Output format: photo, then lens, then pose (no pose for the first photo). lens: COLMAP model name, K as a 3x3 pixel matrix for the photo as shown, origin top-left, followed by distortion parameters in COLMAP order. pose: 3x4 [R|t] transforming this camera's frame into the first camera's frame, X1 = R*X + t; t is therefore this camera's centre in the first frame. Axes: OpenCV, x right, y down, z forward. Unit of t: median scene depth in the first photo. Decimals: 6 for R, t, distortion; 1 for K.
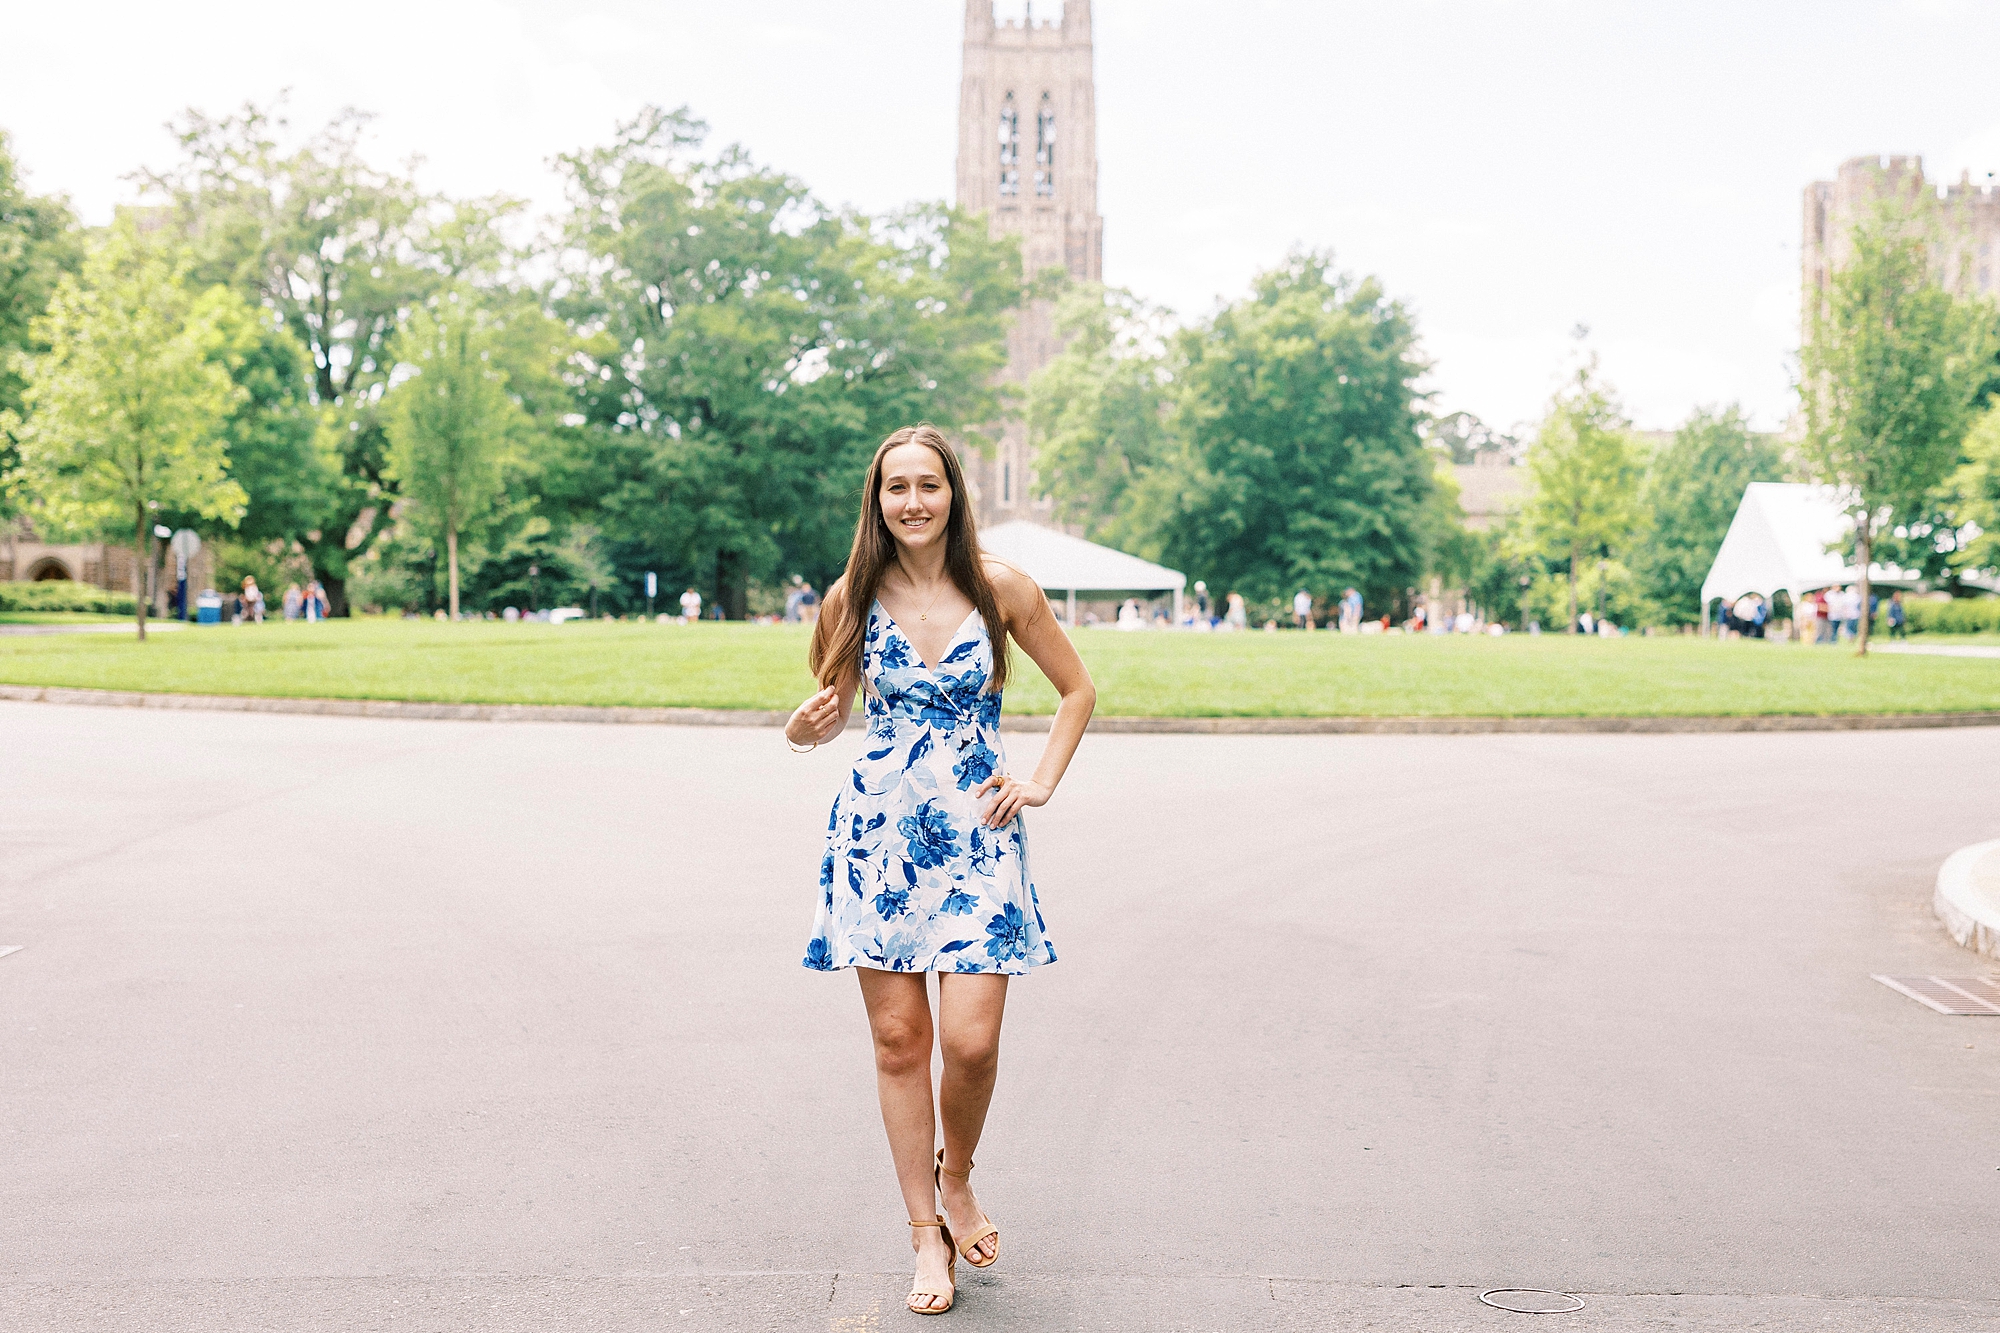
lens RADIAL K [[3465.2, 0, 1003.9], [0, 3465.2, 754.3], [0, 0, 1]] dist [-0.005615, 0.086299]
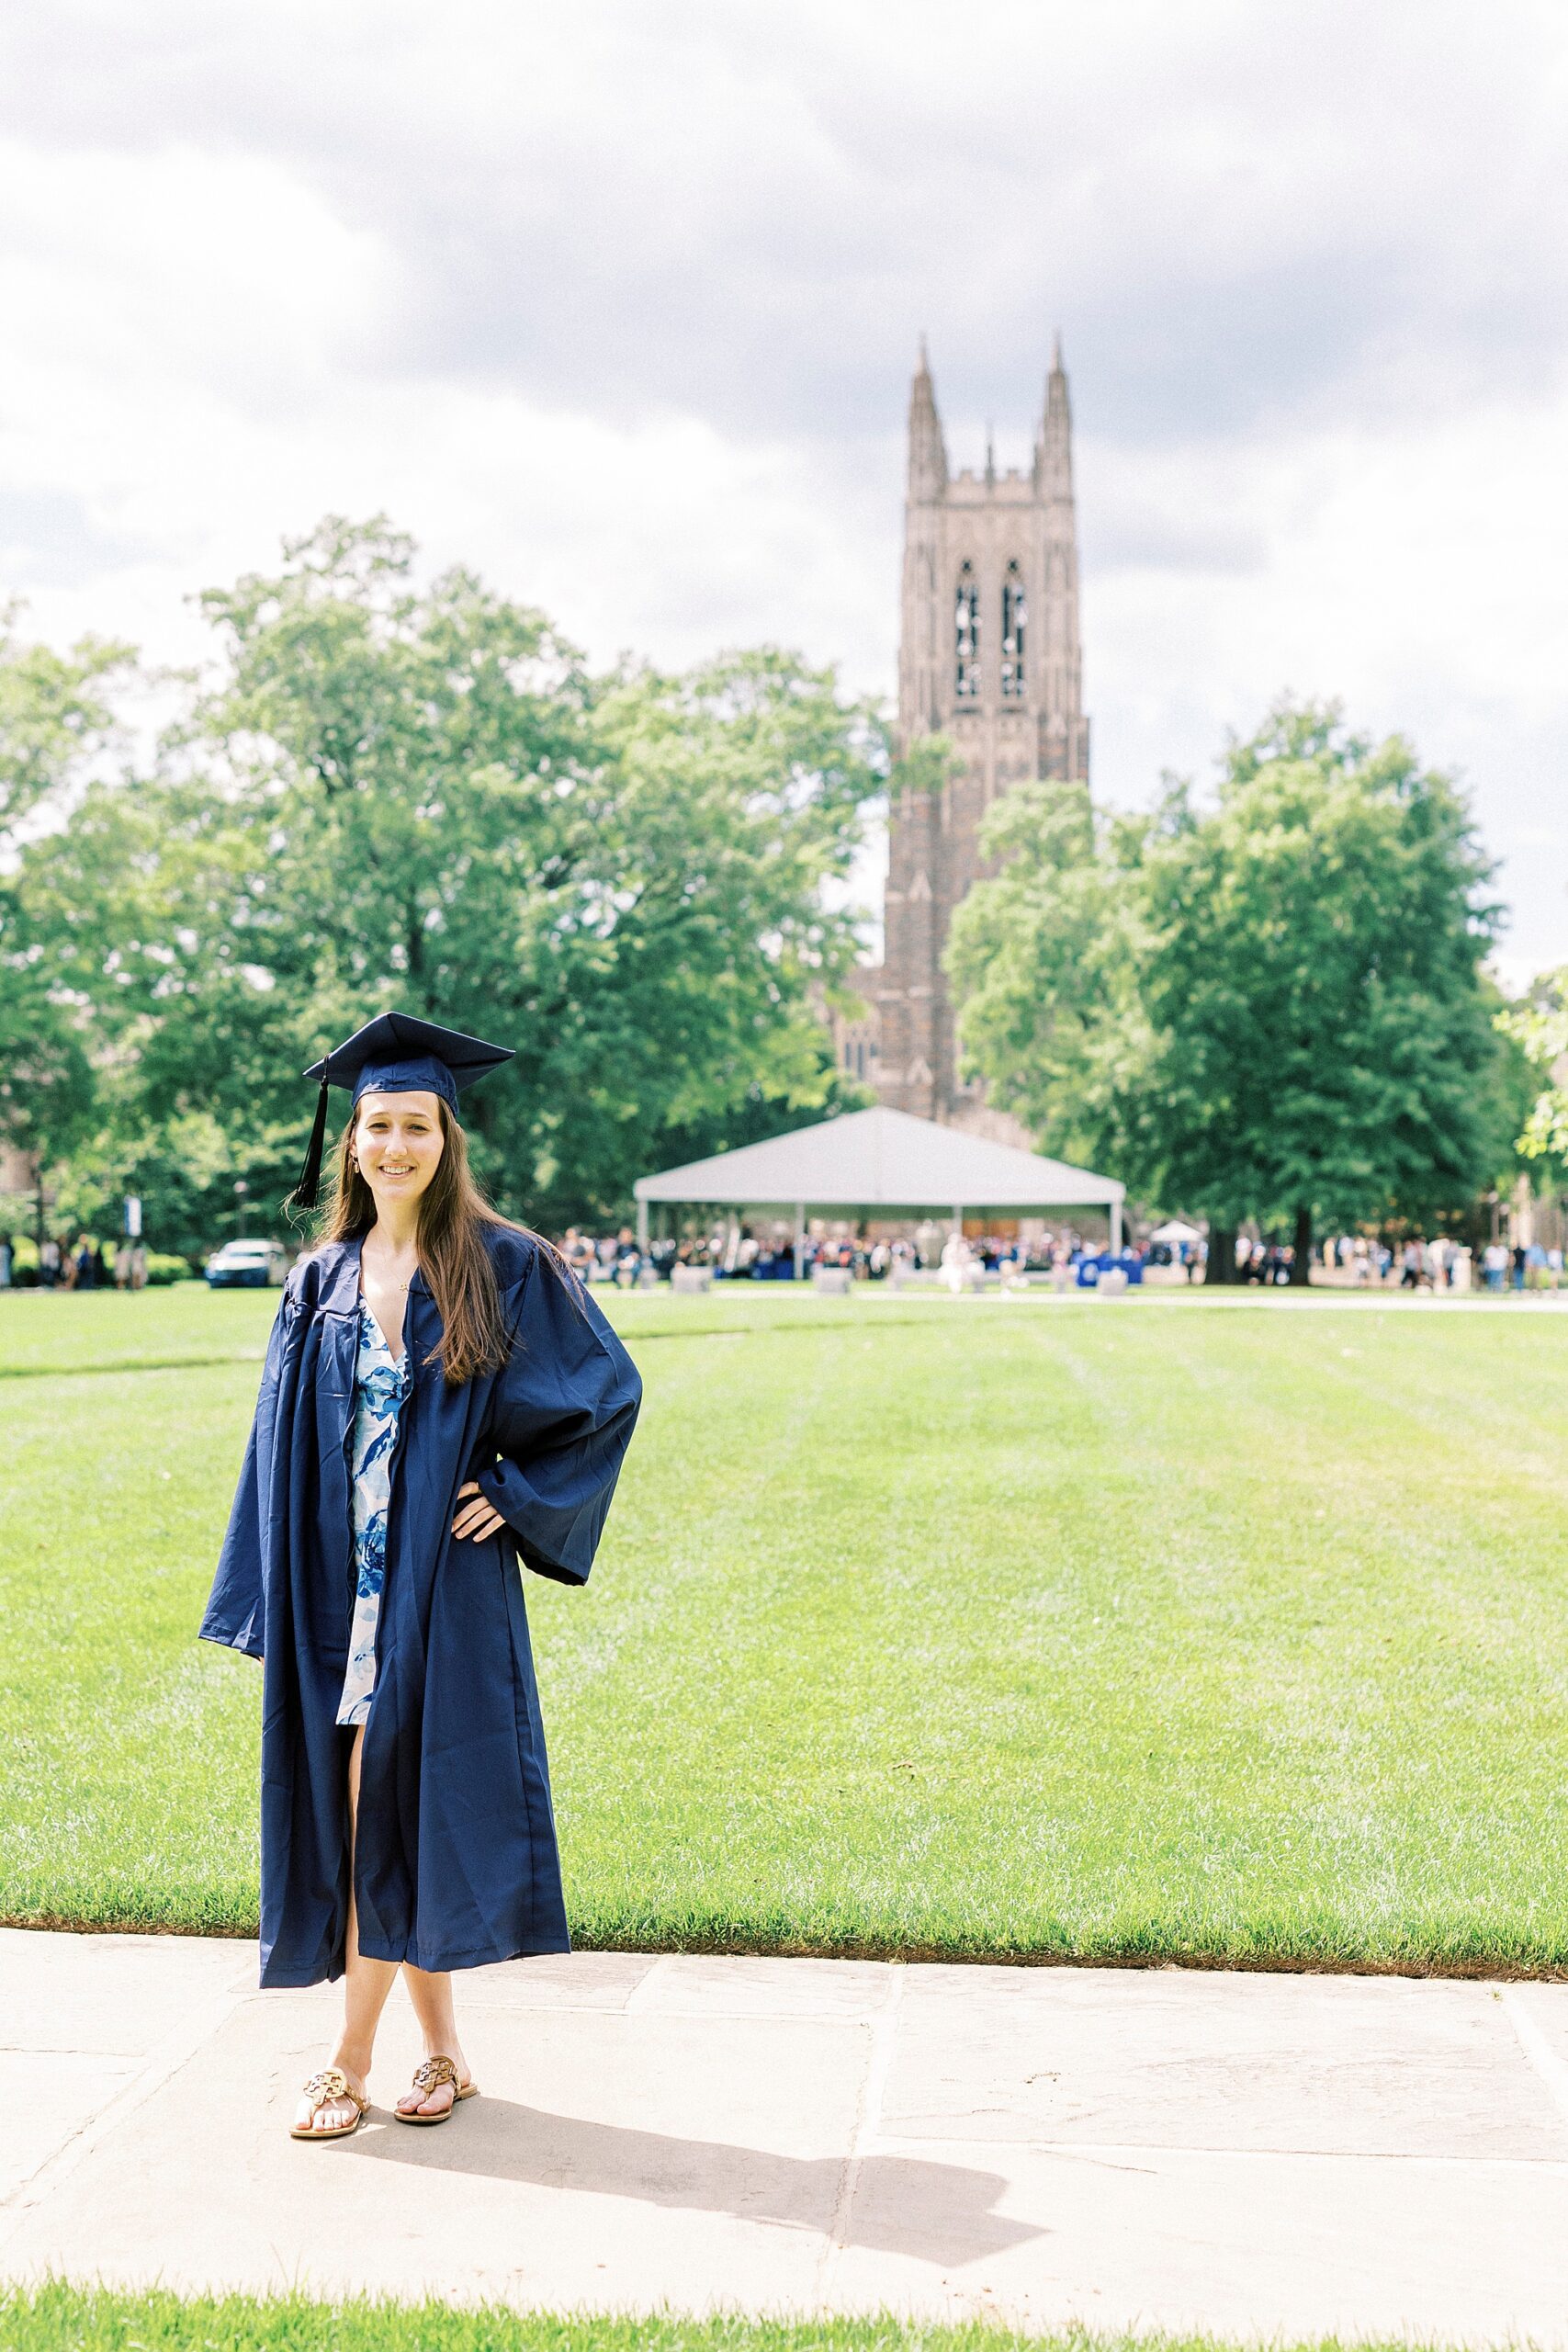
lens RADIAL K [[3383.5, 0, 784.0], [0, 3383.5, 1176.0], [0, 0, 1]] dist [0.001550, -0.036131]
pose [[0.993755, -0.011752, -0.110966, 0.059478], [0.006075, 0.998662, -0.051356, -0.019857], [0.111421, 0.050361, 0.992496, 0.337674]]
